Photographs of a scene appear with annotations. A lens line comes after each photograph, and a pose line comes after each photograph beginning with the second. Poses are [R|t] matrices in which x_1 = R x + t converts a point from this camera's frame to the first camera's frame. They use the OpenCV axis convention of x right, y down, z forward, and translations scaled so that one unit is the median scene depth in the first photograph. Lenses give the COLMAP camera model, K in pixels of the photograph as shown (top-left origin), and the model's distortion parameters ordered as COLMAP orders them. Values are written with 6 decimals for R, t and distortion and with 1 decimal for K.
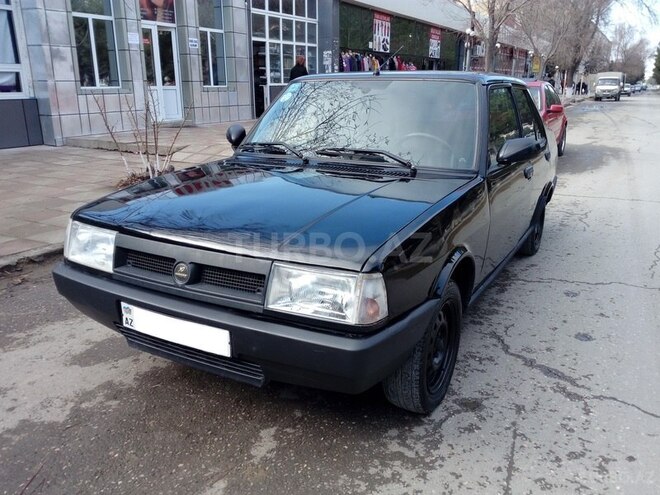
lens RADIAL K [[543.5, 0, 337.9], [0, 543.5, 246.3], [0, 0, 1]] dist [0.057771, -0.110983]
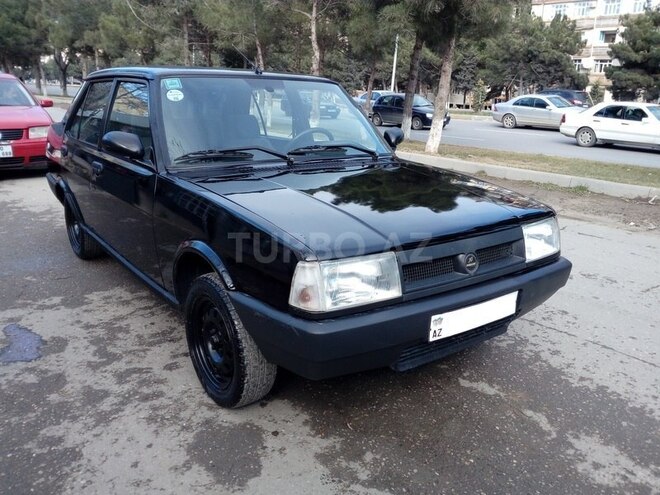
lens RADIAL K [[543.5, 0, 337.9], [0, 543.5, 246.3], [0, 0, 1]] dist [0.057771, -0.110983]
pose [[0.412246, -0.243680, 0.877880, -0.953128], [0.233082, 0.959710, 0.156940, -0.152077], [-0.880753, 0.139920, 0.452433, 0.526246]]
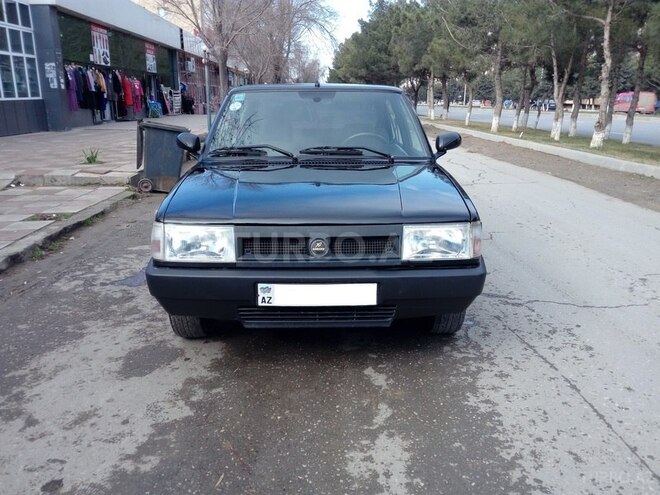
lens RADIAL K [[543.5, 0, 337.9], [0, 543.5, 246.3], [0, 0, 1]] dist [0.057771, -0.110983]
pose [[0.861034, -0.134439, 0.490455, -0.598074], [0.147443, 0.988995, 0.012247, 0.026957], [-0.486704, 0.061769, 0.871381, -0.046989]]
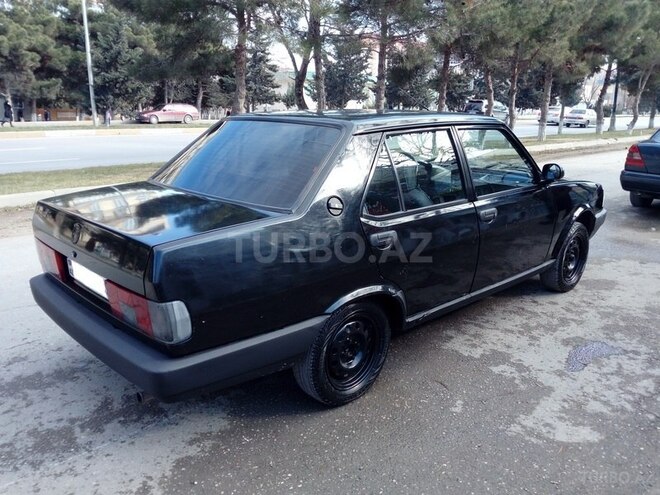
lens RADIAL K [[543.5, 0, 337.9], [0, 543.5, 246.3], [0, 0, 1]] dist [0.057771, -0.110983]
pose [[-0.955826, -0.094437, 0.278348, -0.117610], [0.062166, 0.860609, 0.505457, -0.809865], [-0.287283, 0.500433, -0.816722, 2.586035]]
